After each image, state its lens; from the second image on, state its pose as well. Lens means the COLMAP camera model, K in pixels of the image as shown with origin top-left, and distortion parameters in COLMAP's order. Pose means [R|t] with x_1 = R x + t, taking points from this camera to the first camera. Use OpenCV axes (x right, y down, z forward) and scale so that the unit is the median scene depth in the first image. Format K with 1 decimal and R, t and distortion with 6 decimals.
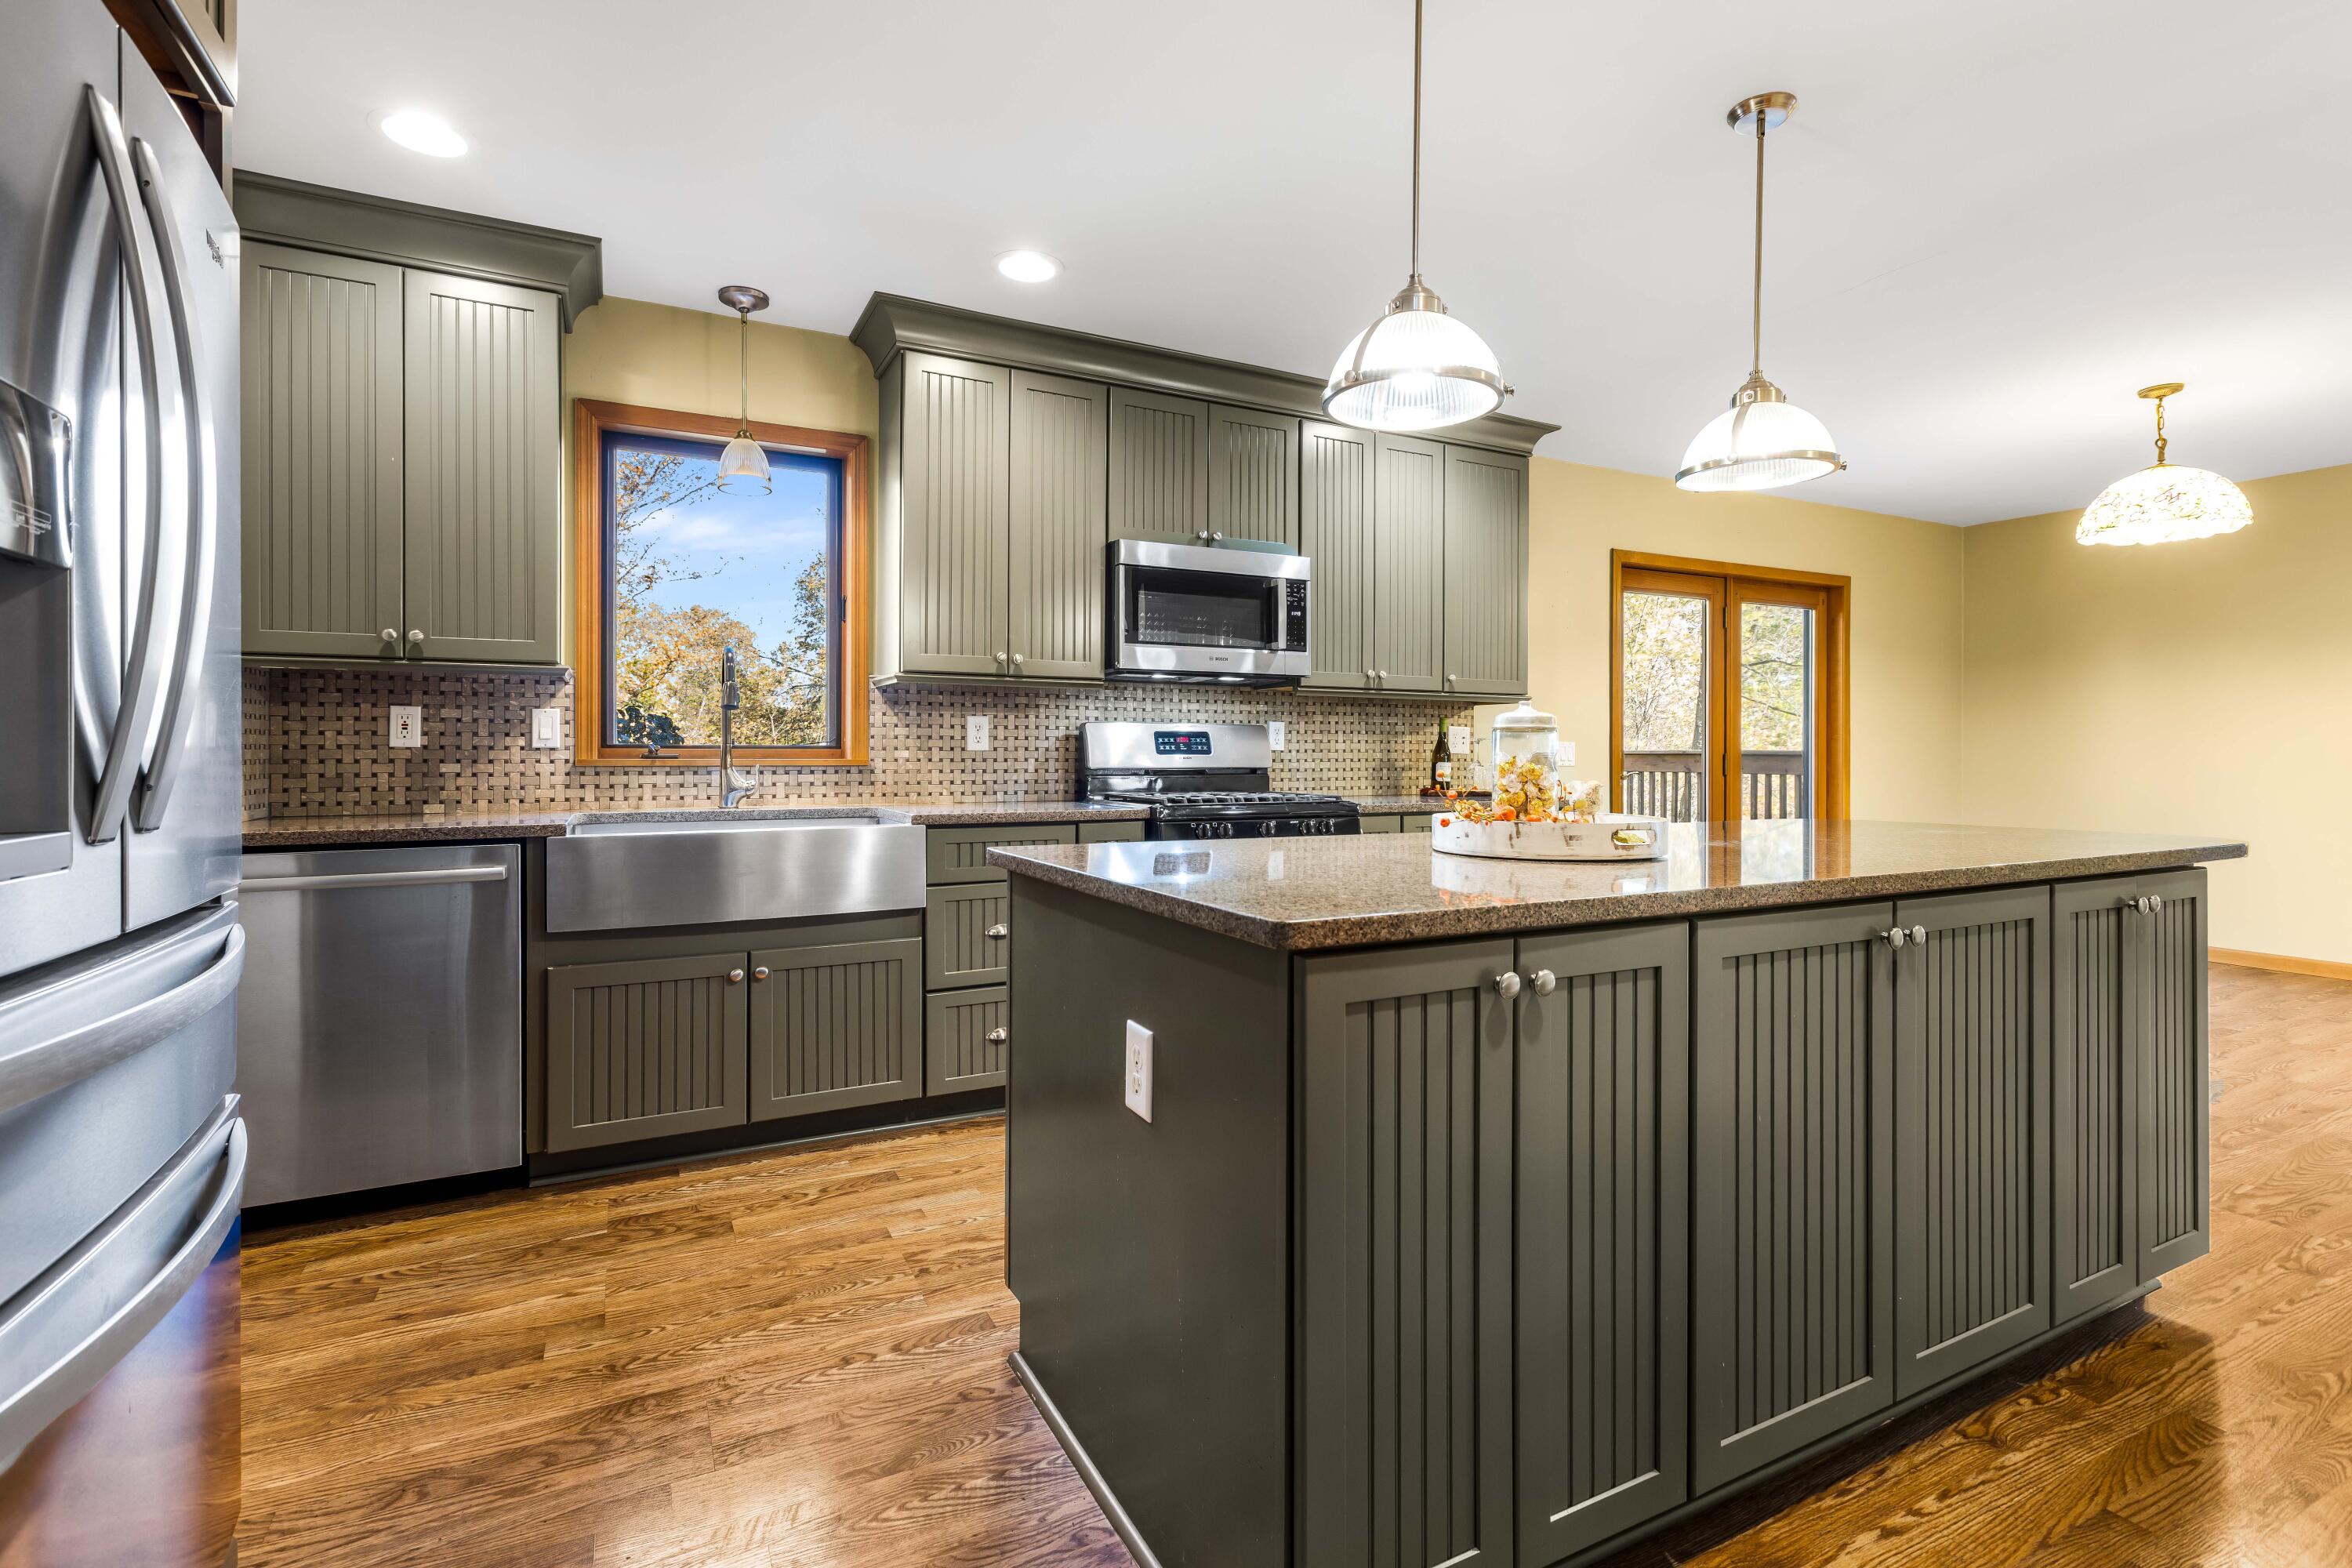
lens RADIAL K [[1059.1, 0, 1165.3], [0, 1059.1, 762.2], [0, 0, 1]] dist [-0.000453, 0.000402]
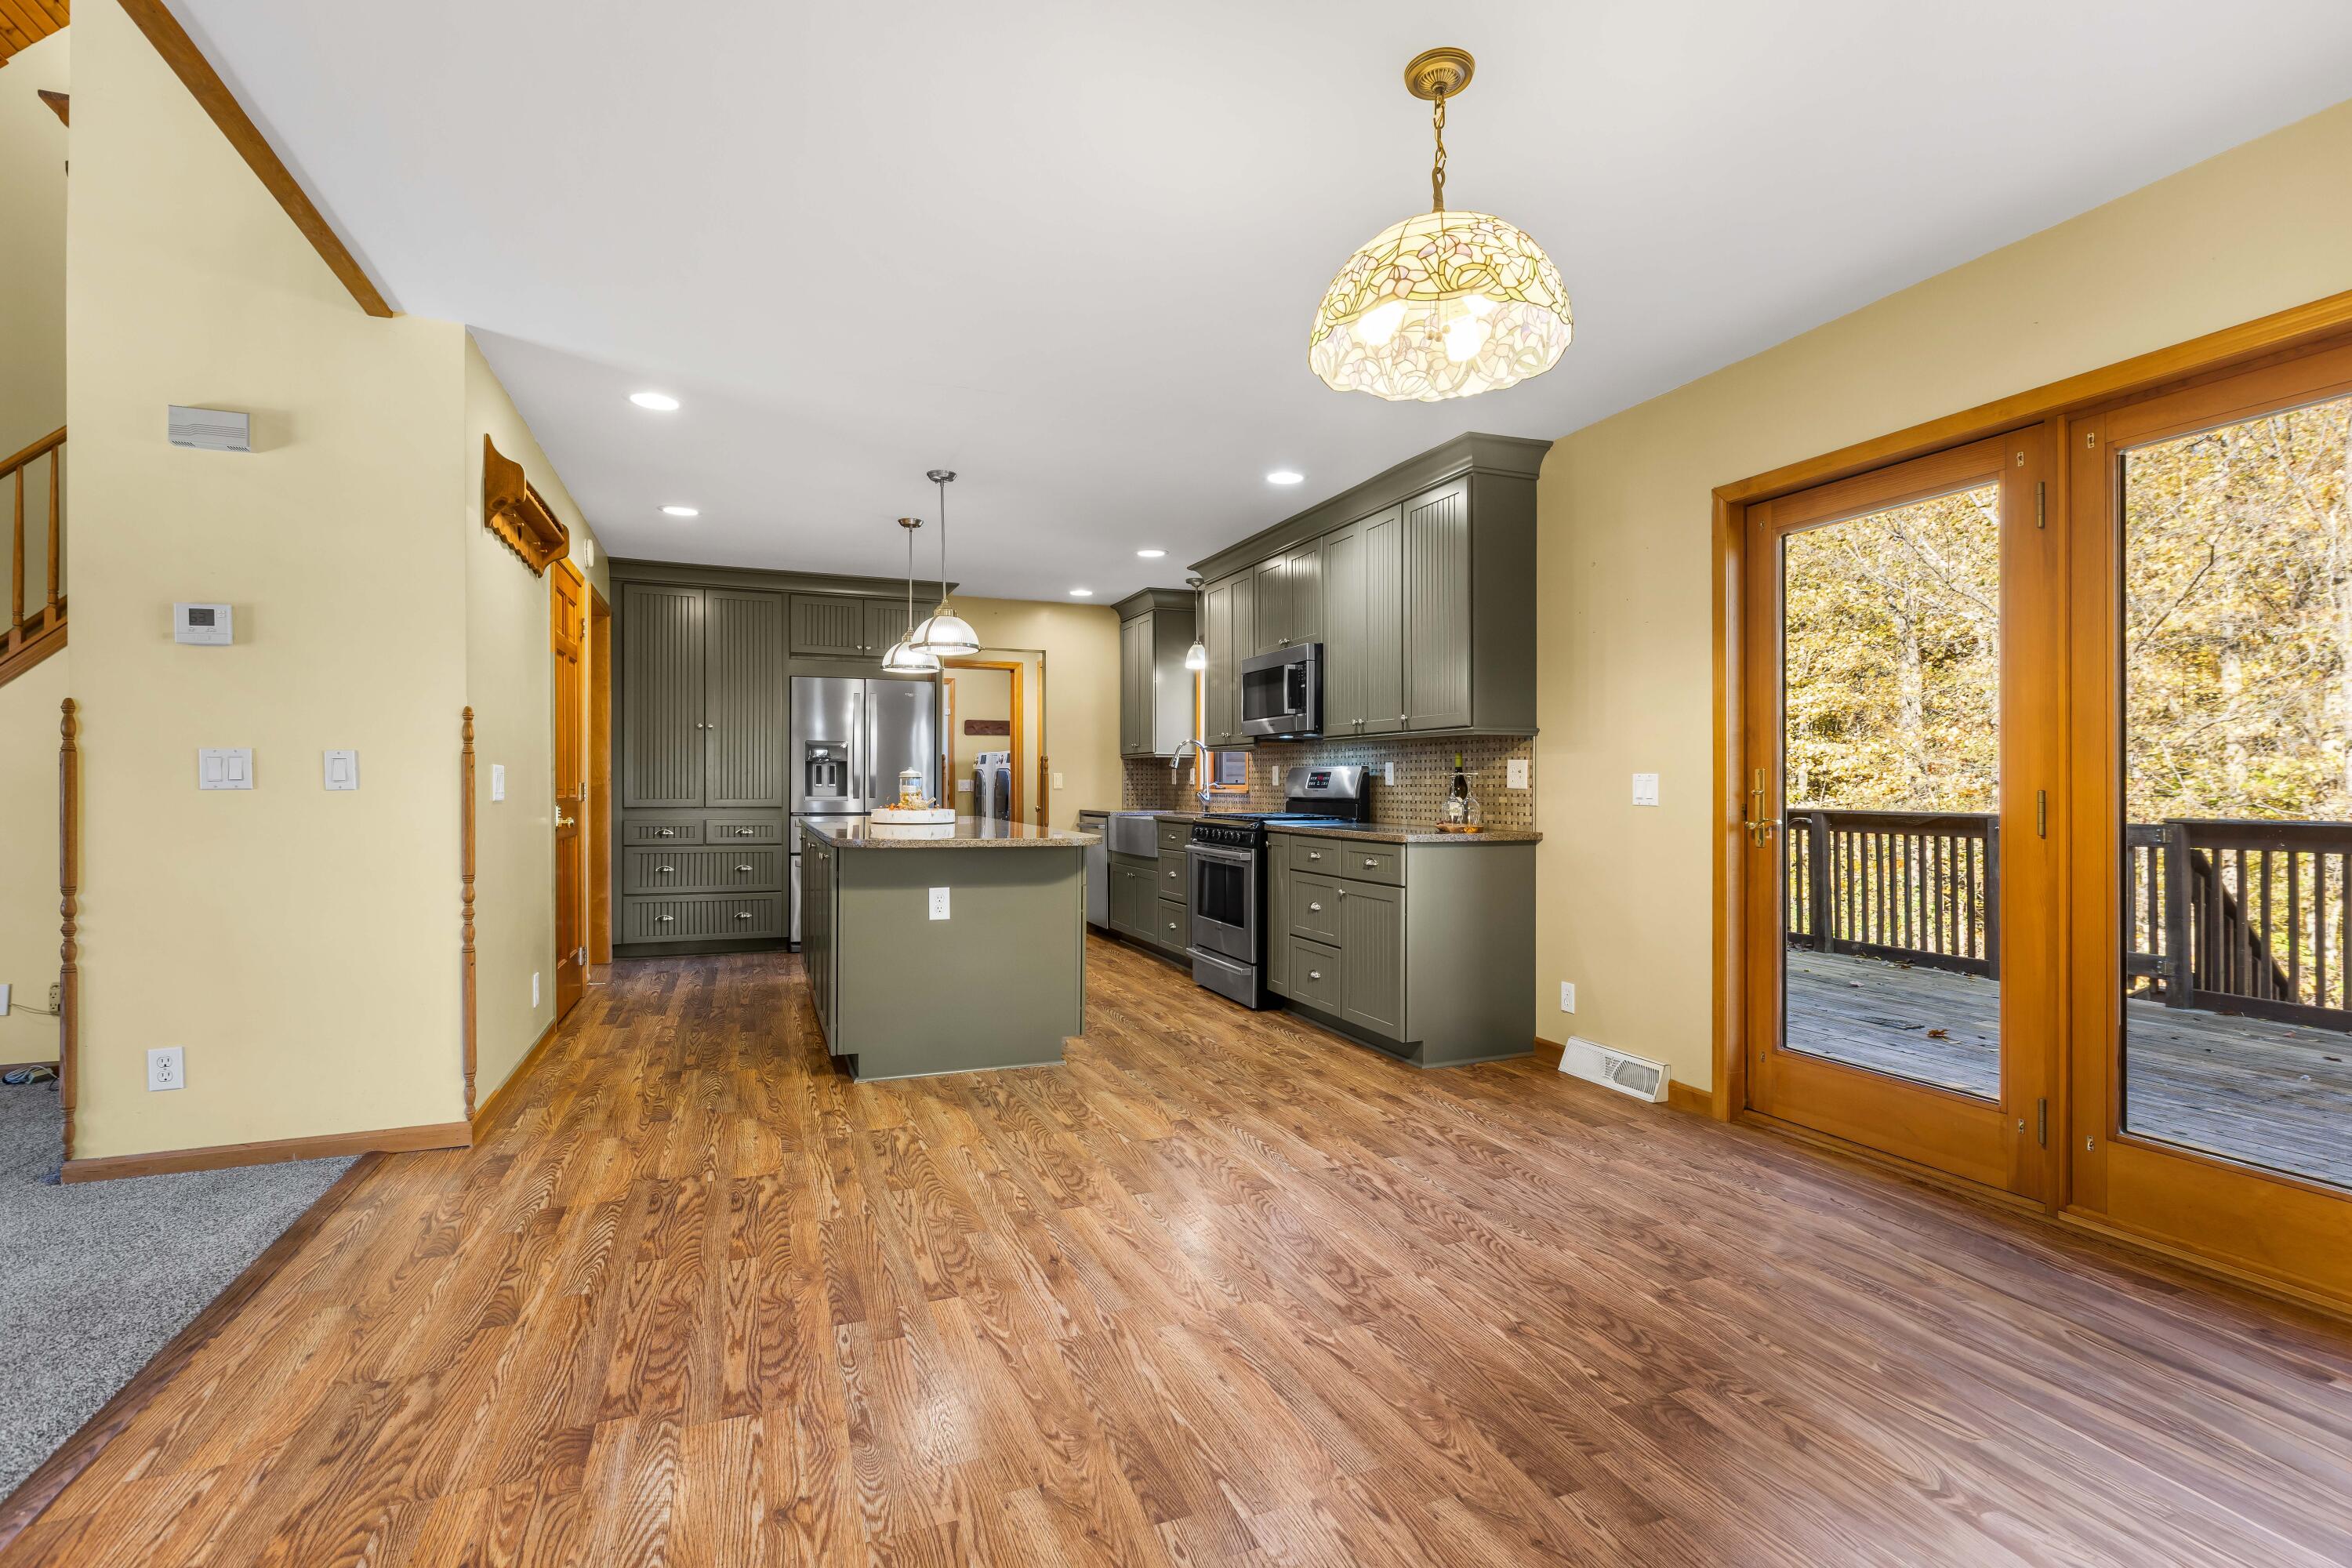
lens RADIAL K [[1059.1, 0, 1168.3], [0, 1059.1, 785.3], [0, 0, 1]] dist [-0.000453, 0.000402]
pose [[-0.089520, -0.004094, -0.995977, 1.558664], [-0.014713, 0.999888, -0.002788, -0.004444], [0.995876, 0.014404, -0.089570, 0.980244]]
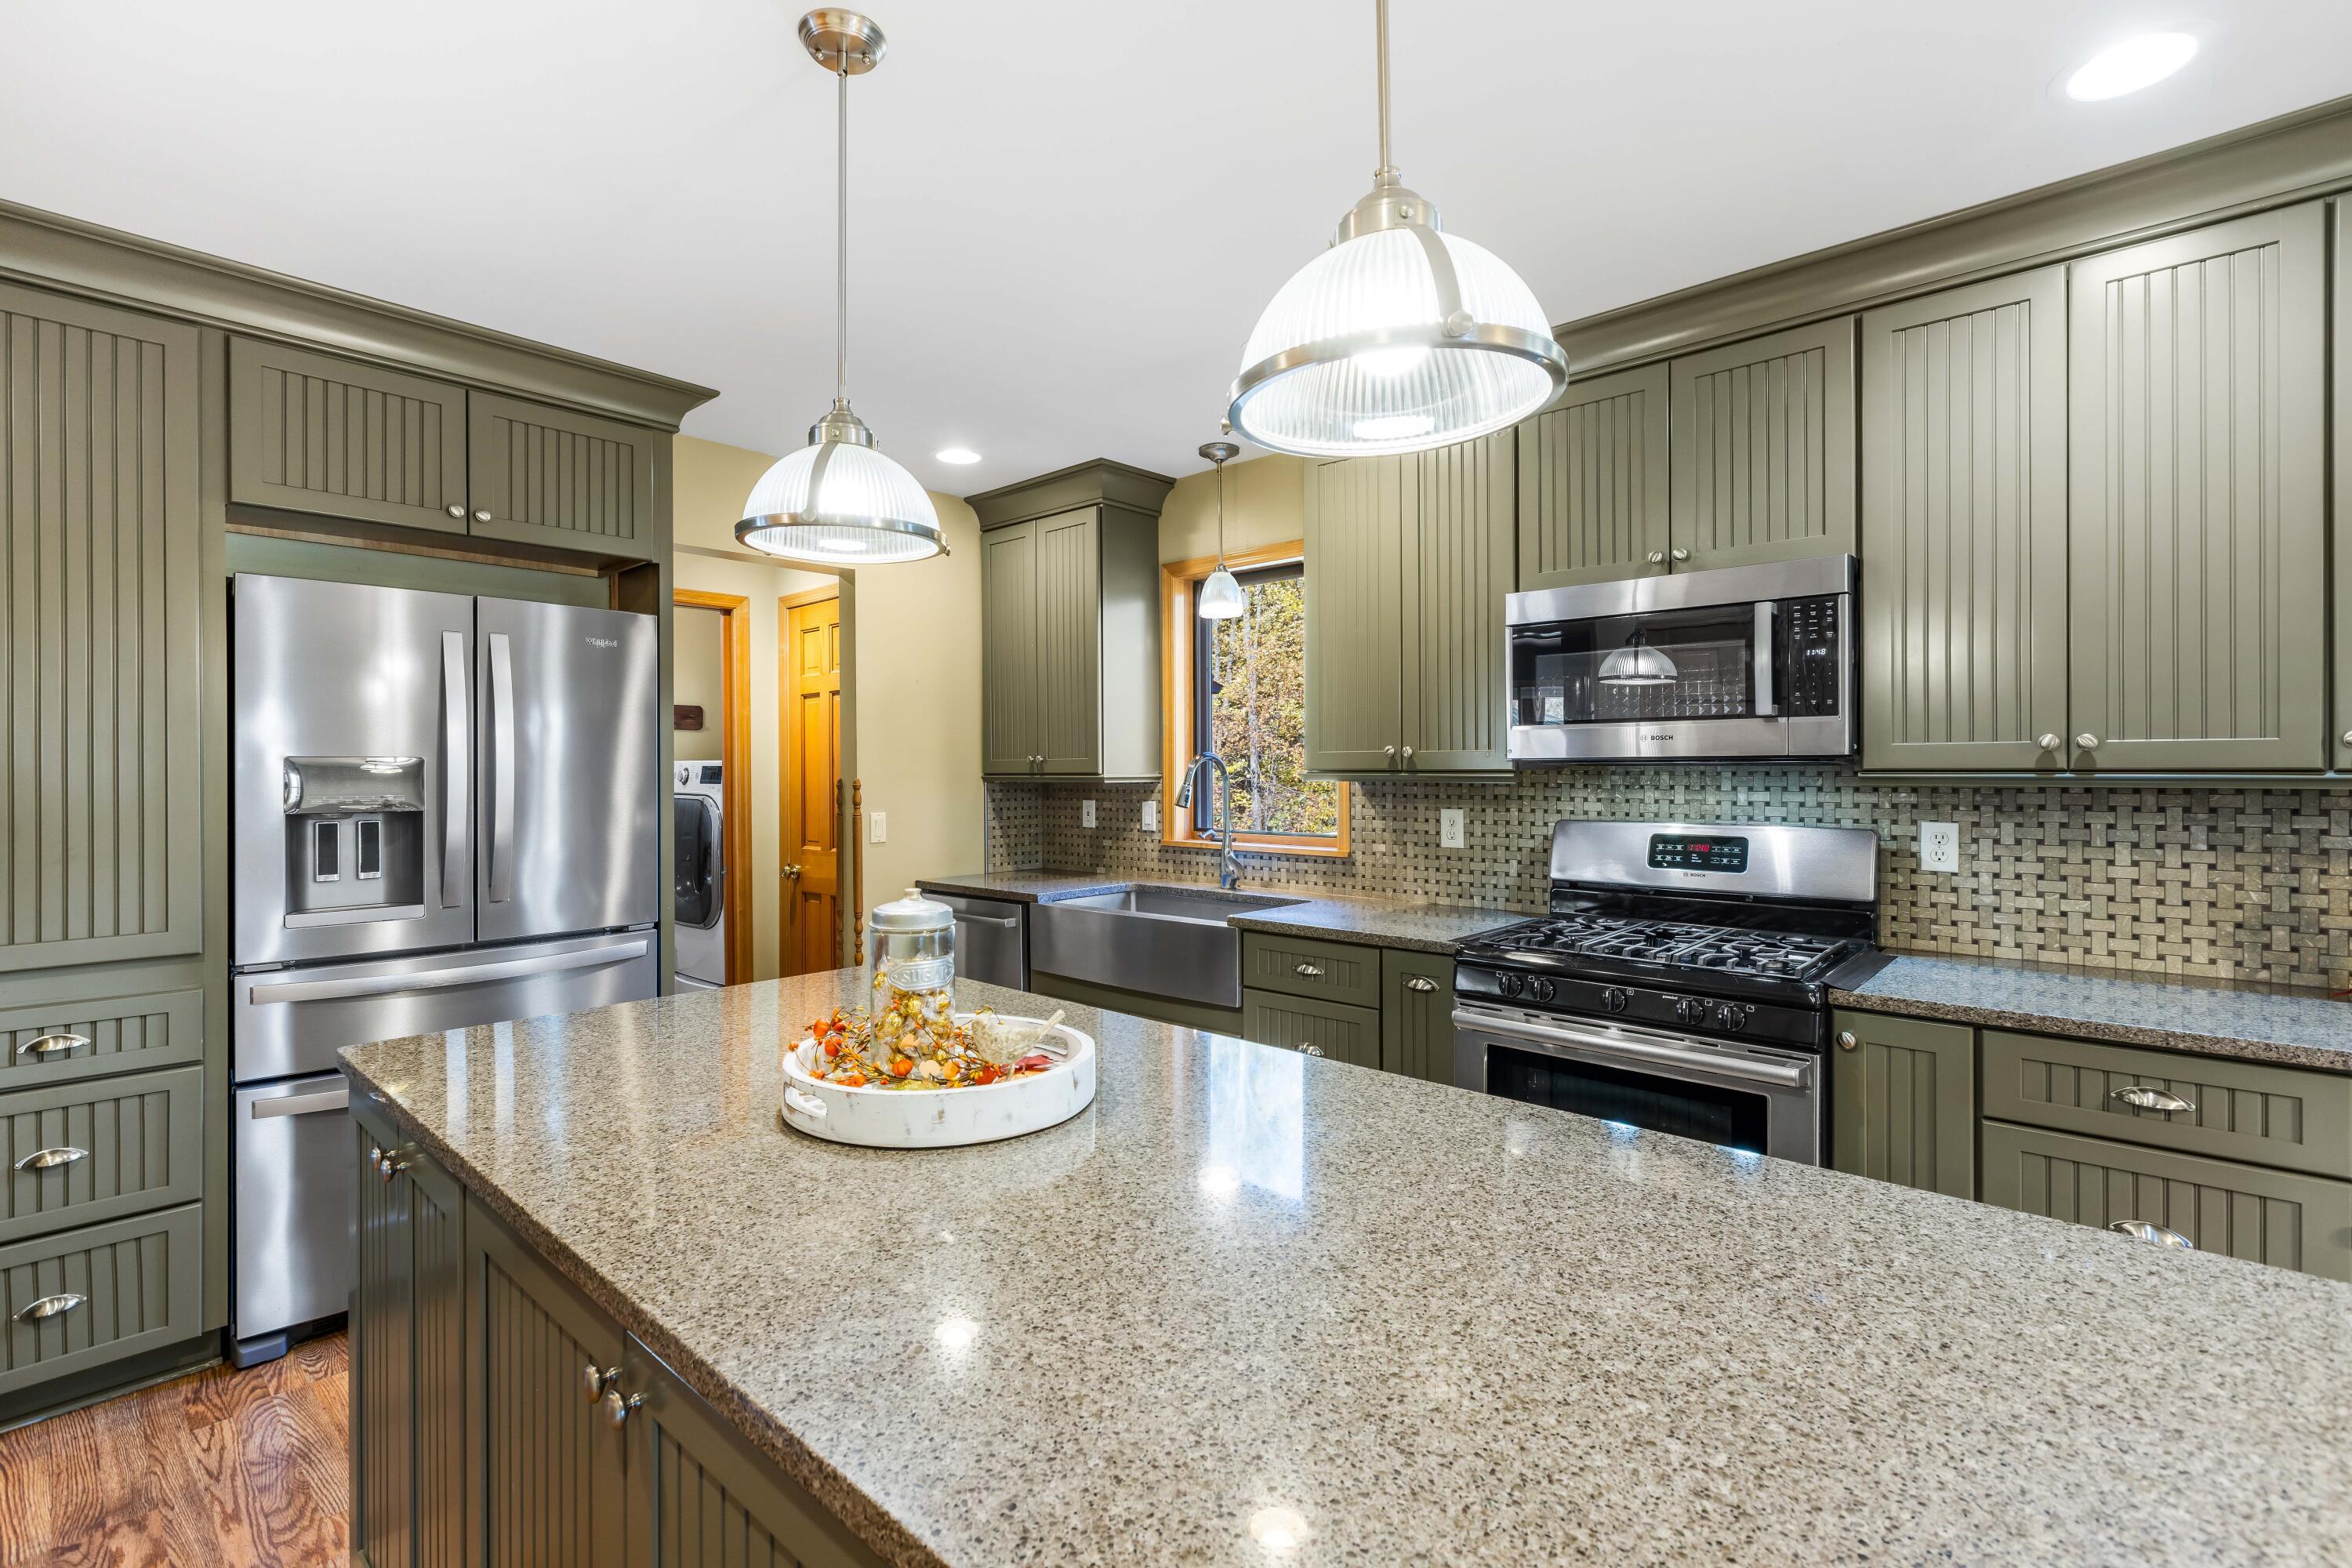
lens RADIAL K [[1059.1, 0, 1159.0], [0, 1059.1, 770.3], [0, 0, 1]] dist [-0.000453, 0.000402]
pose [[0.352714, -0.002565, -0.935728, 0.570363], [-0.005032, 0.999977, -0.004637, -0.070858], [0.935718, 0.006344, 0.352692, 0.453929]]
